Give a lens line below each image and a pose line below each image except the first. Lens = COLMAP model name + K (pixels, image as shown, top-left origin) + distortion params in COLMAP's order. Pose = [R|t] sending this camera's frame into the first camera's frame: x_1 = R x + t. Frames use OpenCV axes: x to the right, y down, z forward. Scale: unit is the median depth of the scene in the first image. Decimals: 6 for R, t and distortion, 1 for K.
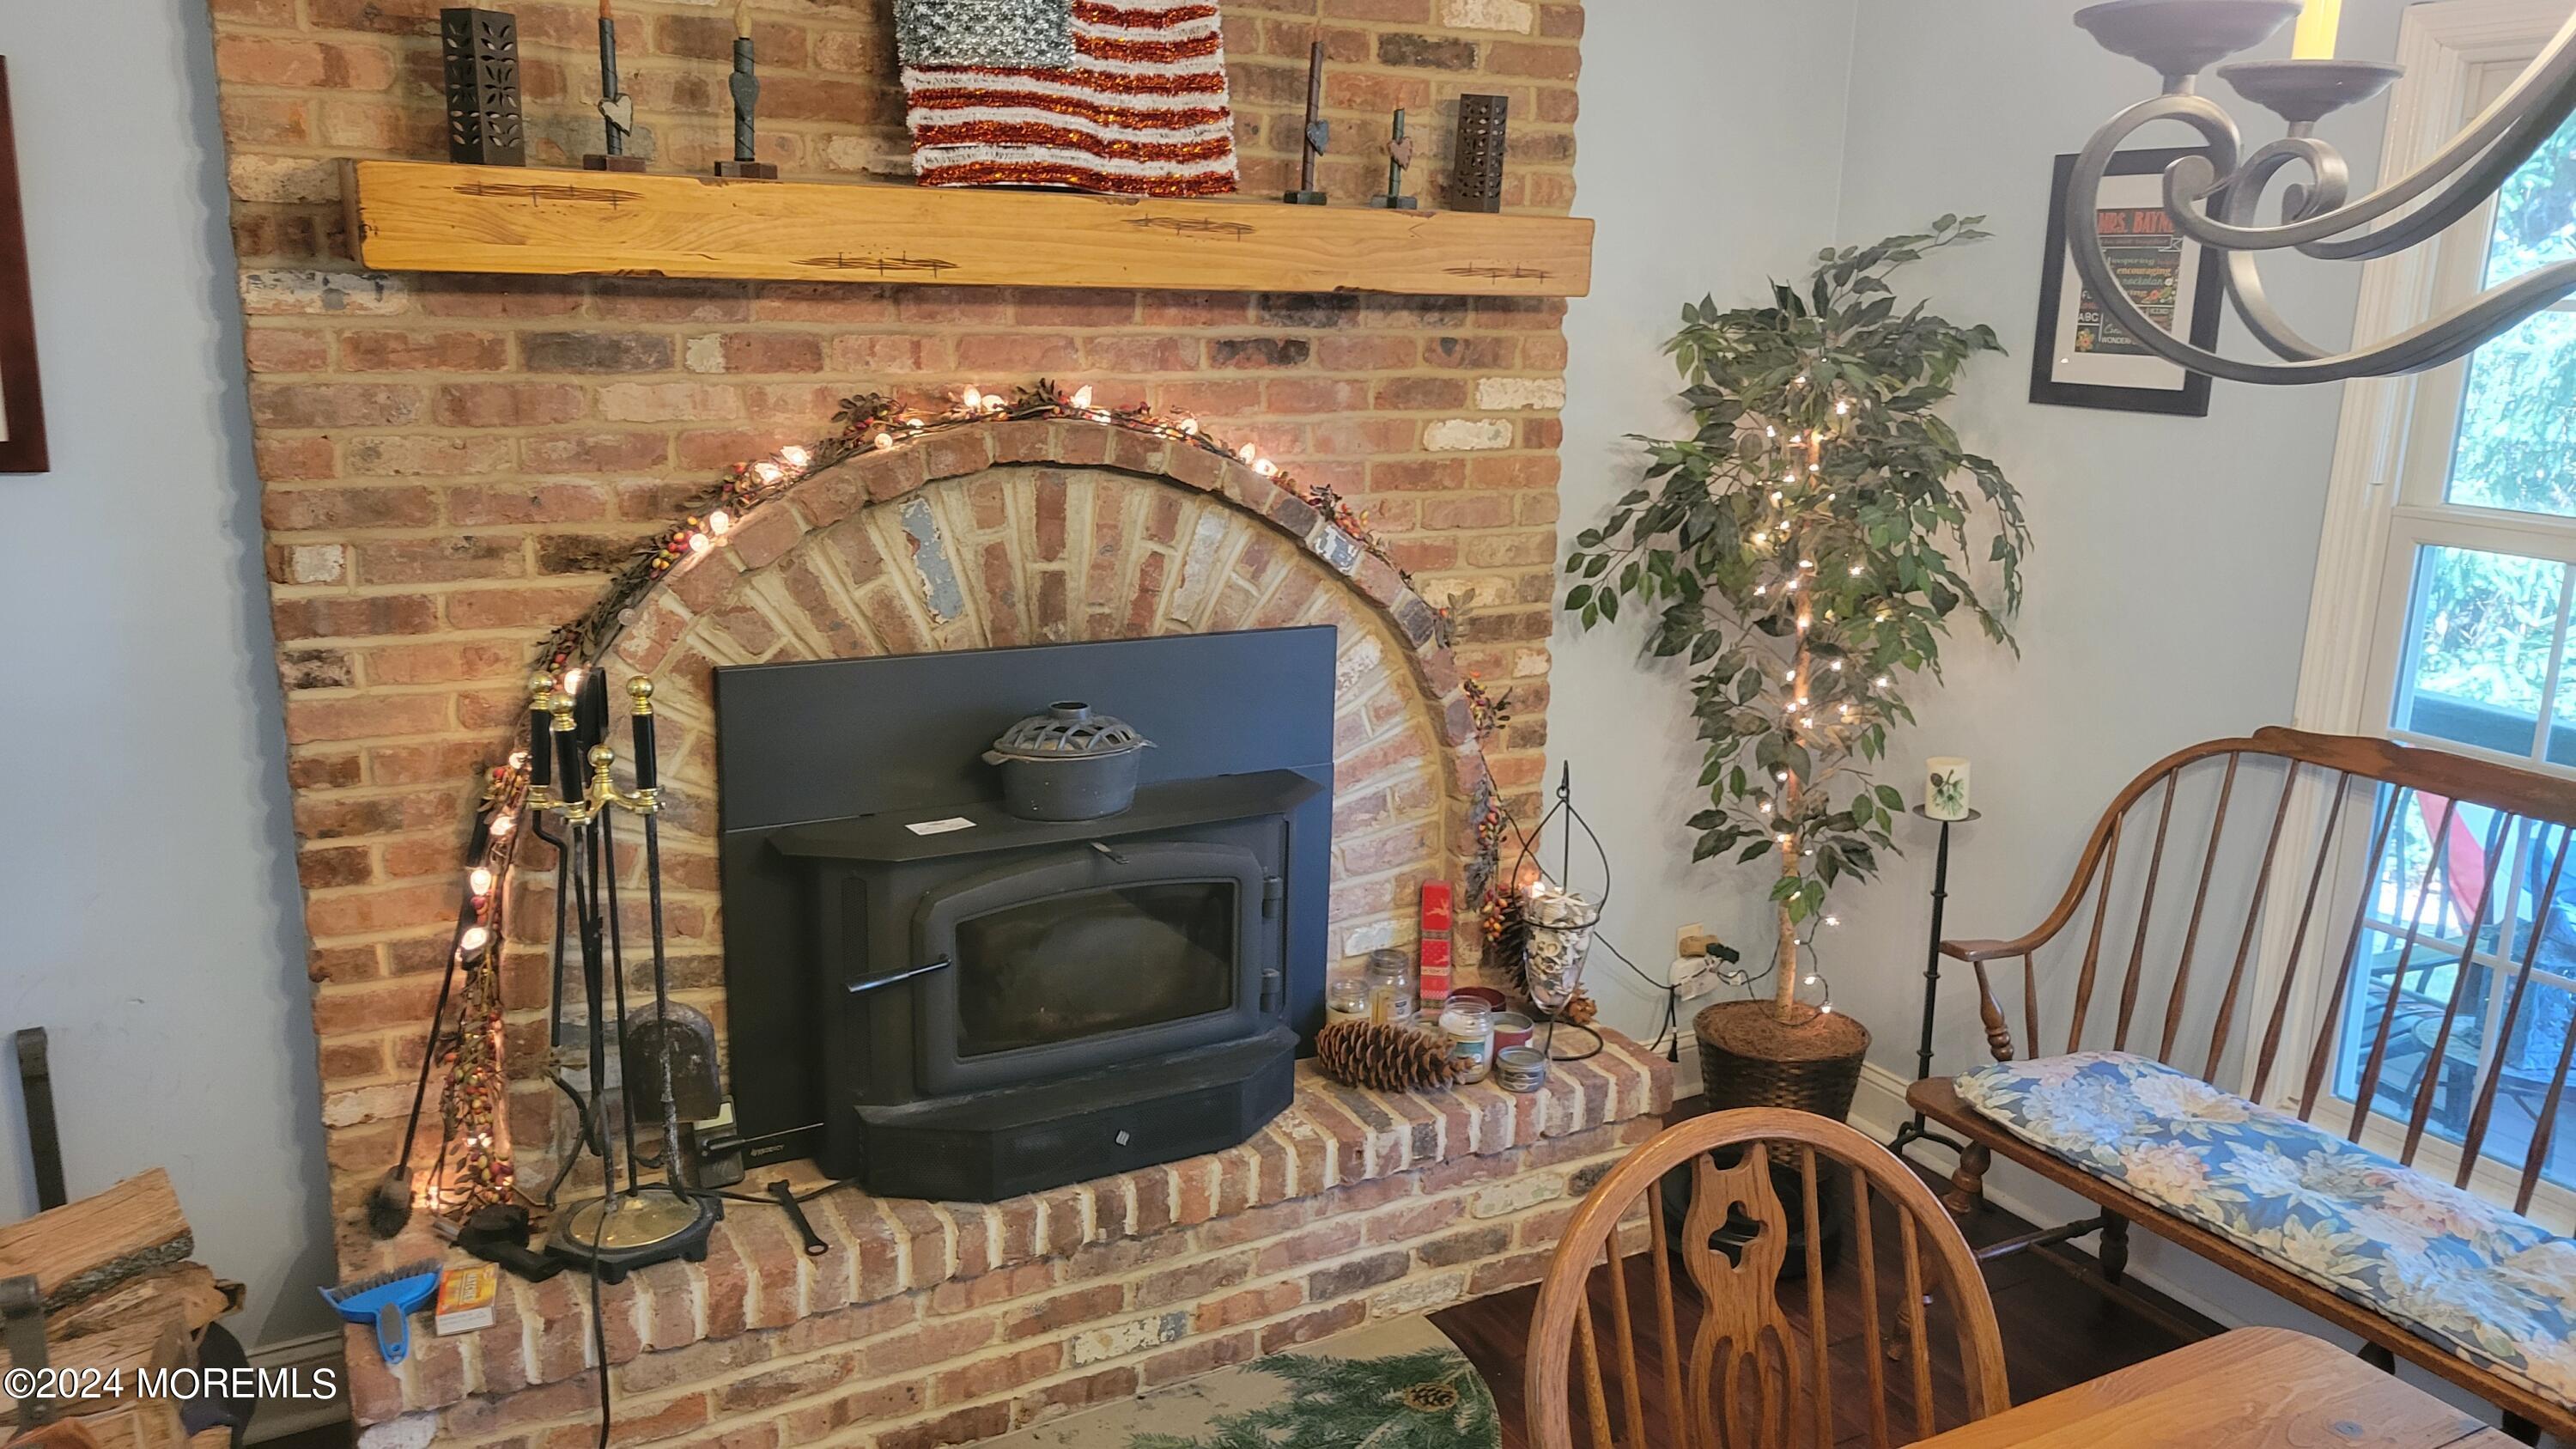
lens RADIAL K [[1941.0, 0, 1300.5], [0, 1941.0, 716.4], [0, 0, 1]] dist [0.060904, -0.036123]
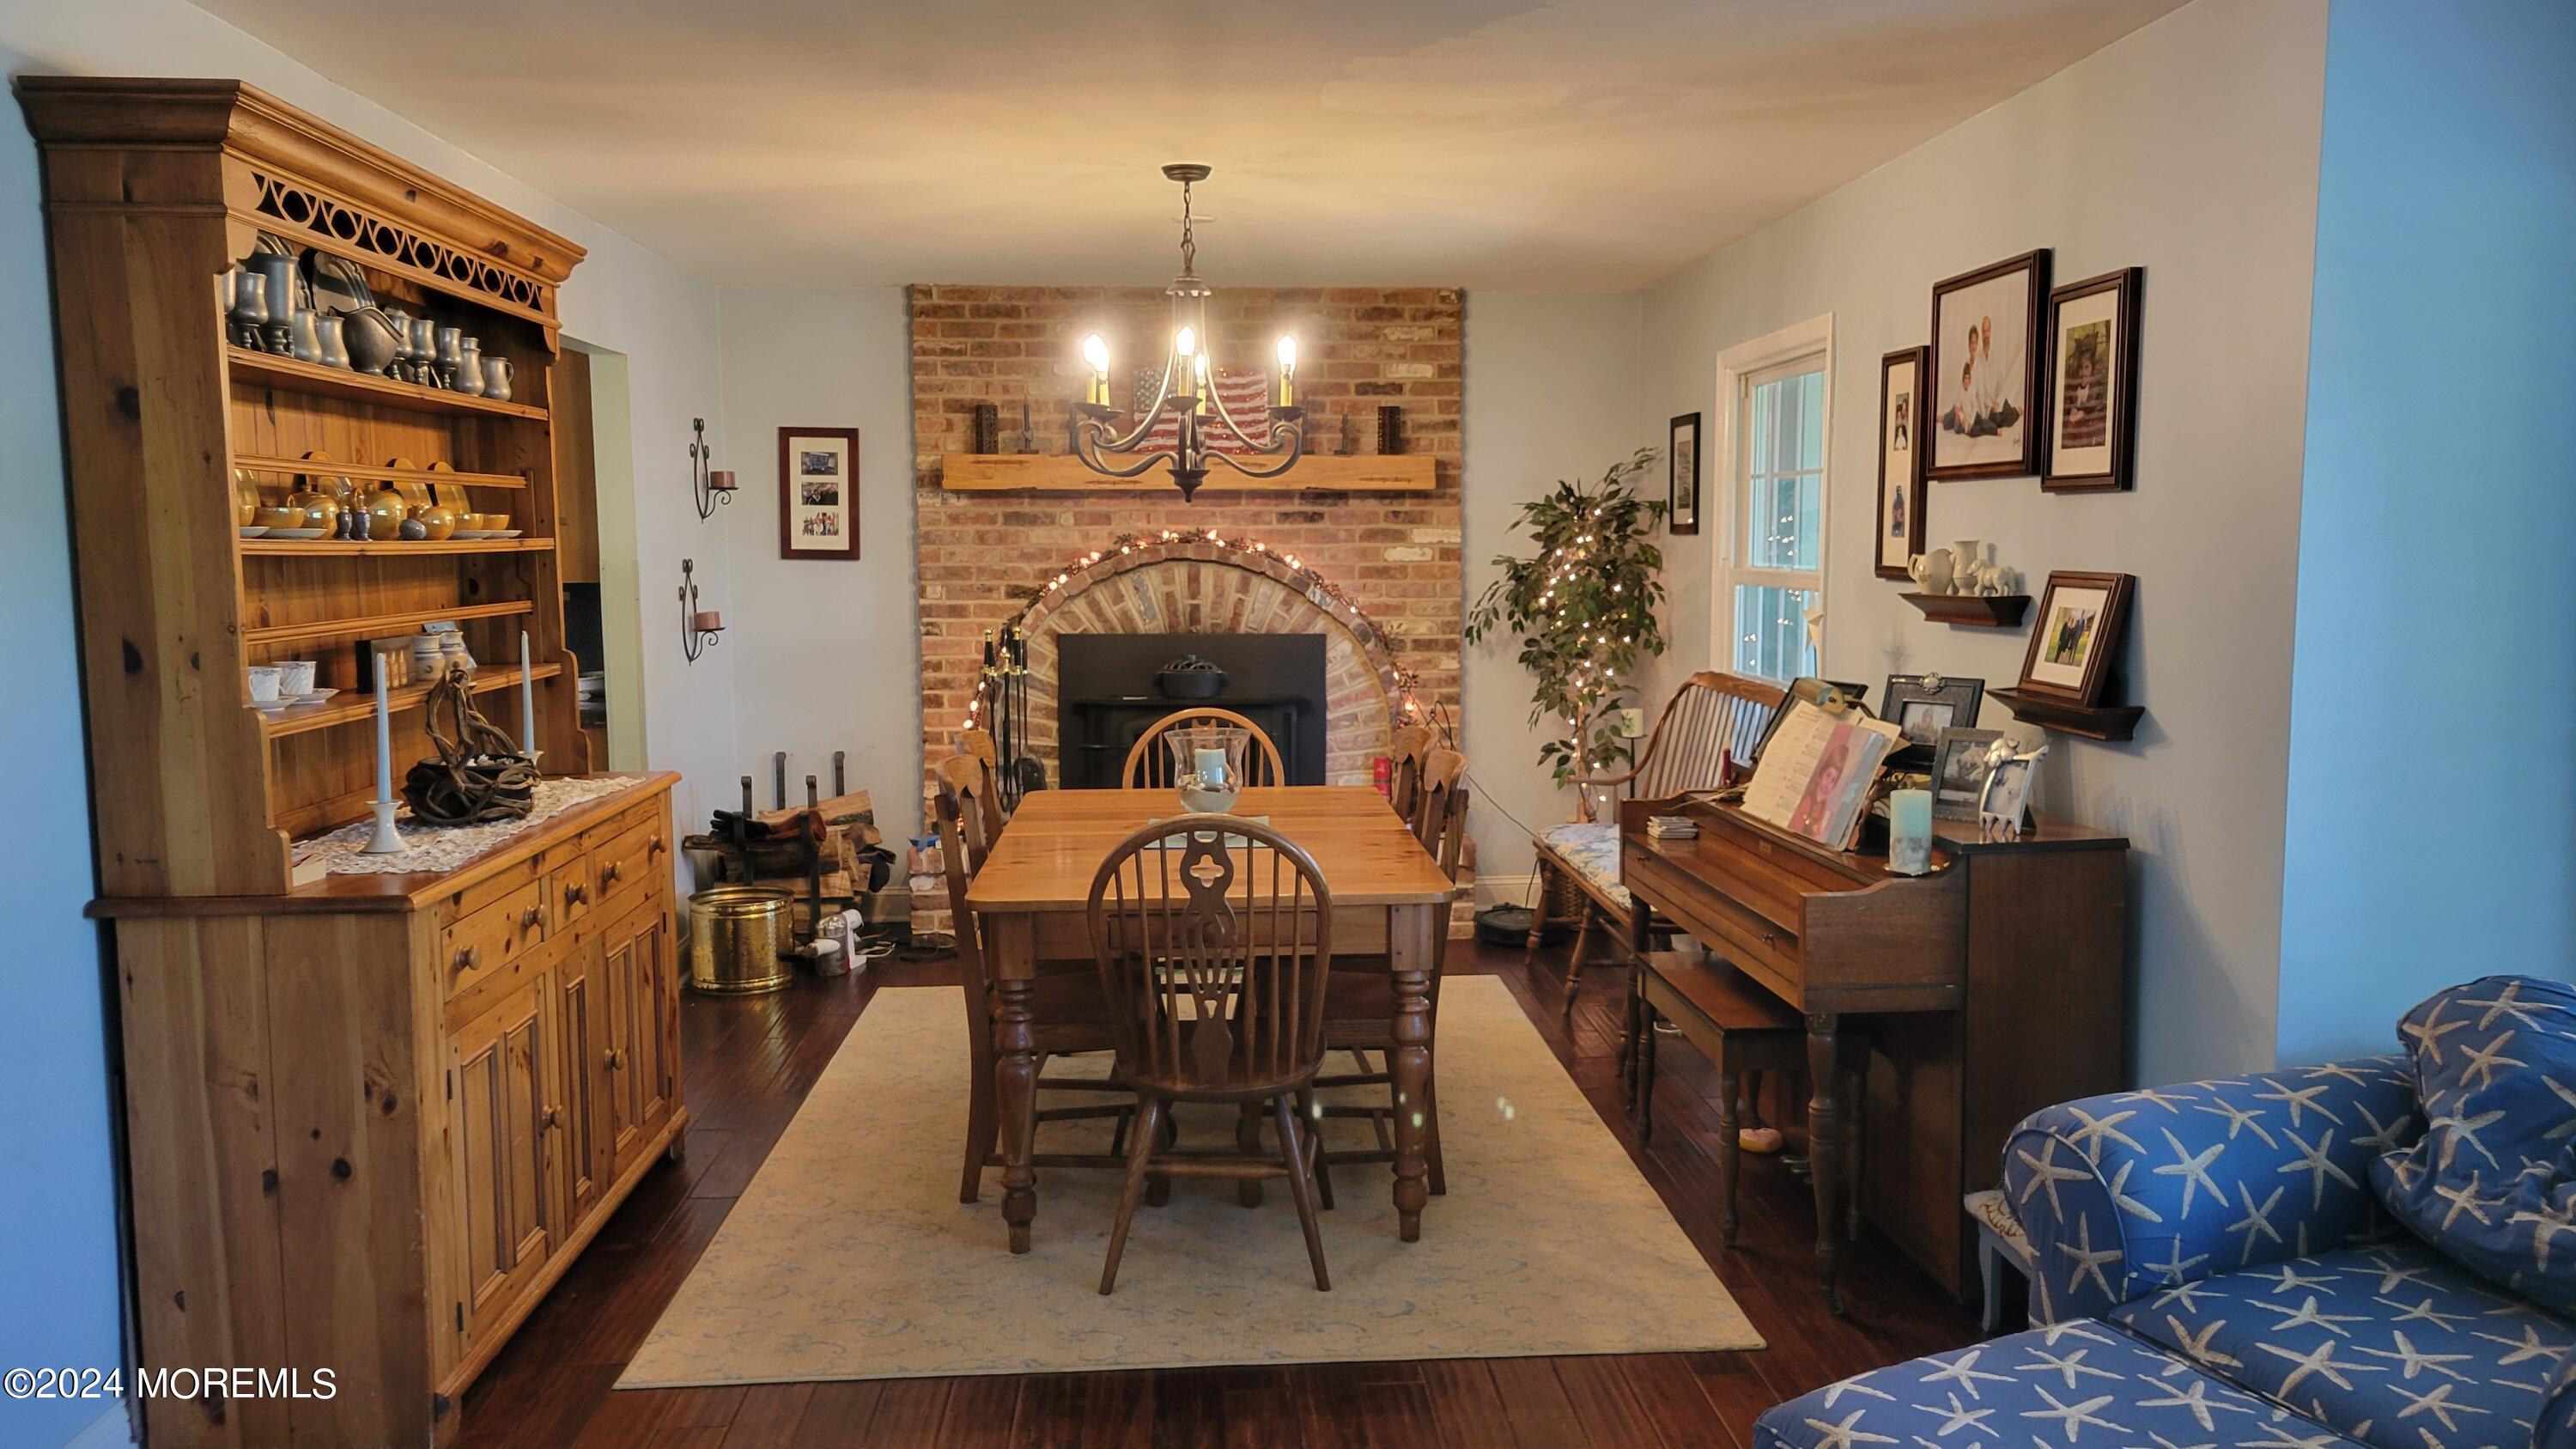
lens RADIAL K [[1941.0, 0, 1286.2], [0, 1941.0, 715.9], [0, 0, 1]] dist [0.060904, -0.036123]
pose [[0.899763, 0.014224, -0.436146, 1.076830], [-0.074550, 0.989786, -0.121516, 0.364713], [0.429963, 0.141850, 0.891633, -1.150822]]
